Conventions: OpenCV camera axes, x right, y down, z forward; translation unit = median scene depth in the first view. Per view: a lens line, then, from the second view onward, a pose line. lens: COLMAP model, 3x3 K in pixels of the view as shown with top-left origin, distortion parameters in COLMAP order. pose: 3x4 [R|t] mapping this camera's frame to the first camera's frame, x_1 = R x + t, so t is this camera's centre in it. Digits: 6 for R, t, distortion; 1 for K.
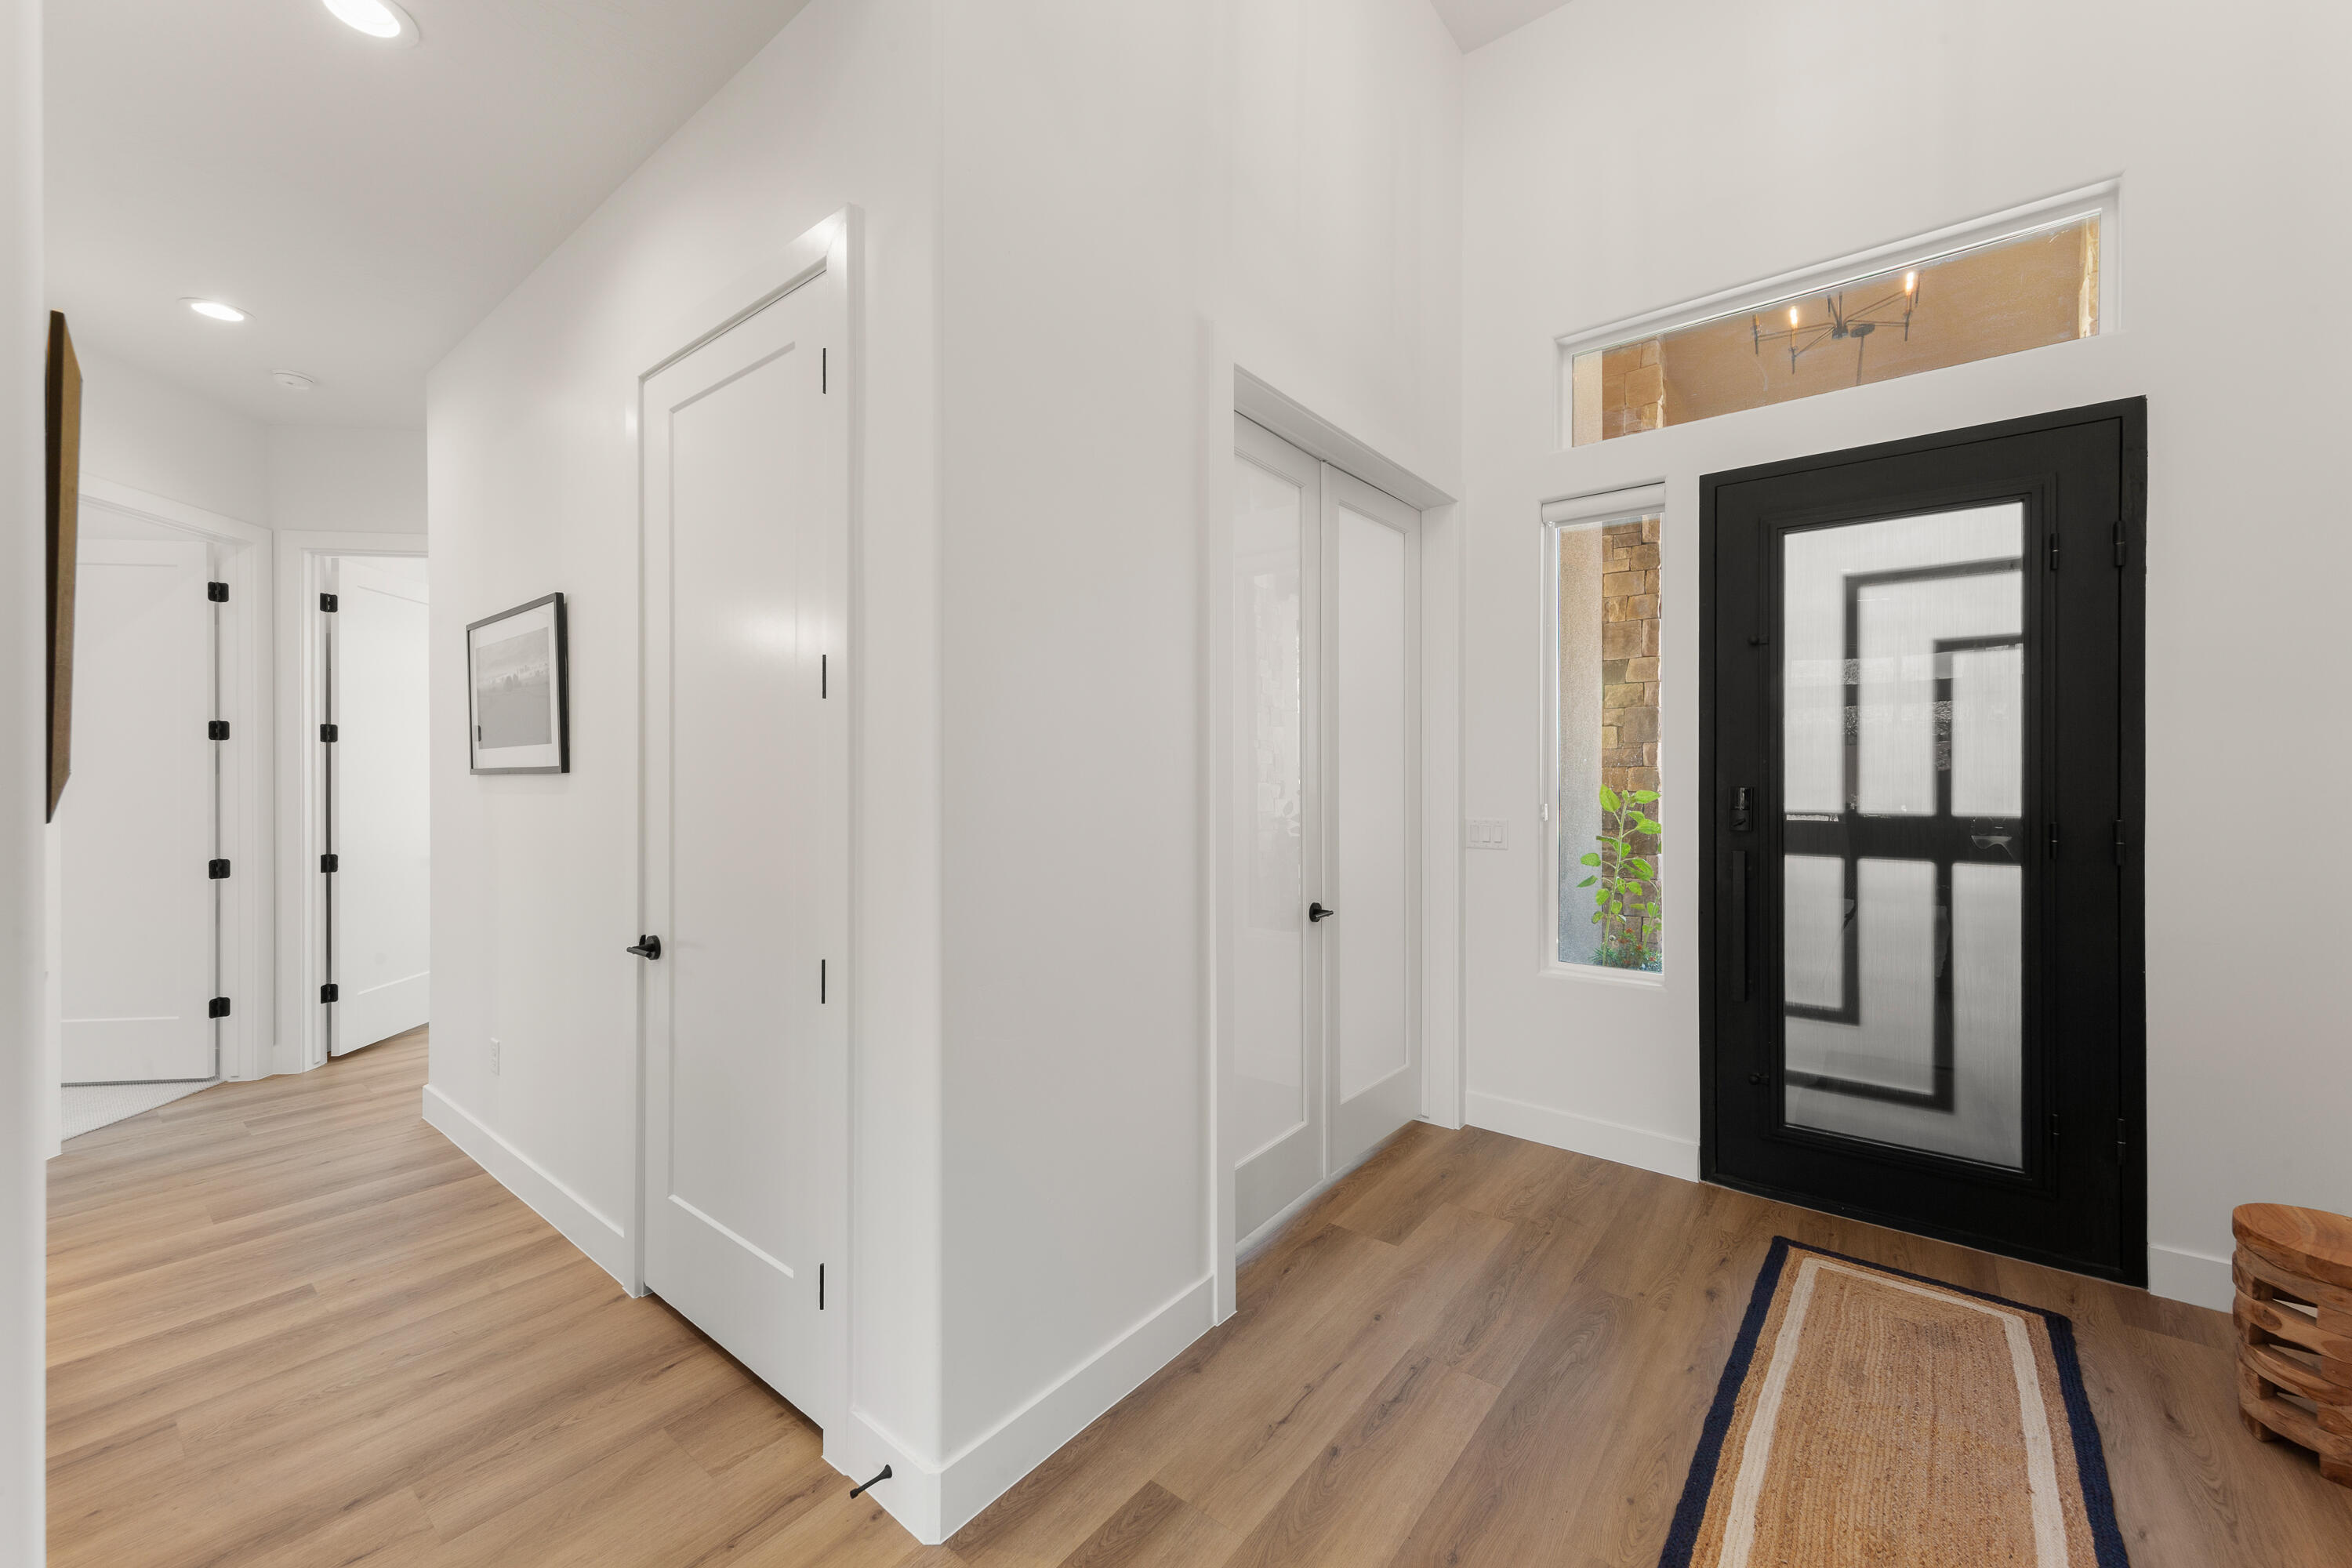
lens RADIAL K [[920.1, 0, 1169.3], [0, 920.1, 775.7], [0, 0, 1]] dist [0.007001, -0.001008]
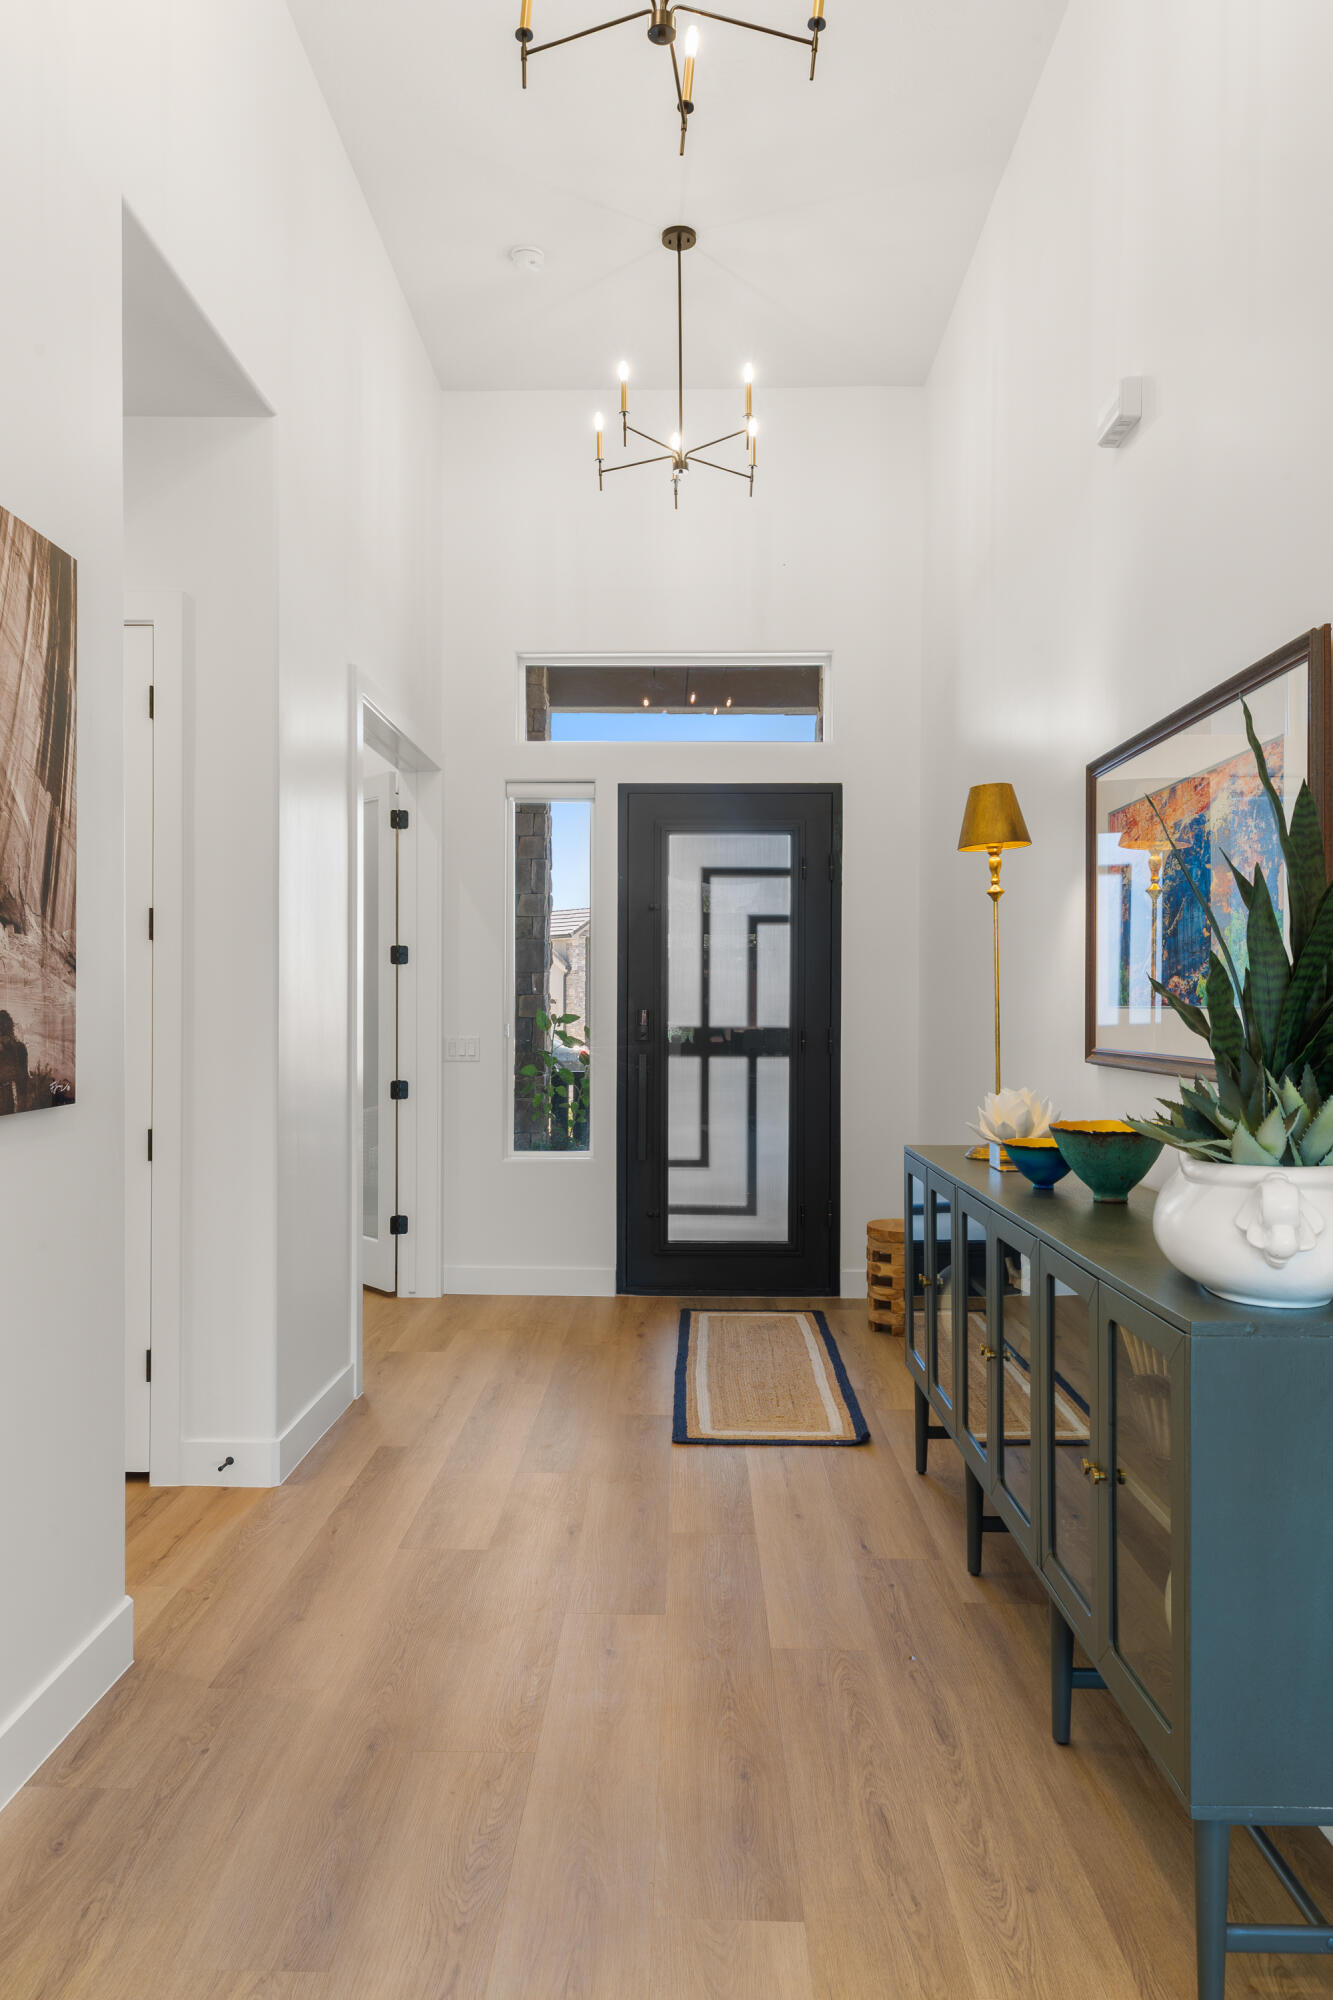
lens RADIAL K [[1326.8, 0, 668.0], [0, 1326.8, 994.4], [0, 0, 1]] dist [0.007609, 0.002391]
pose [[0.791175, 0.011078, 0.611489, -0.637167], [-0.005187, 0.999922, -0.011403, 0.013278], [-0.611567, 0.005850, 0.791171, -0.677175]]
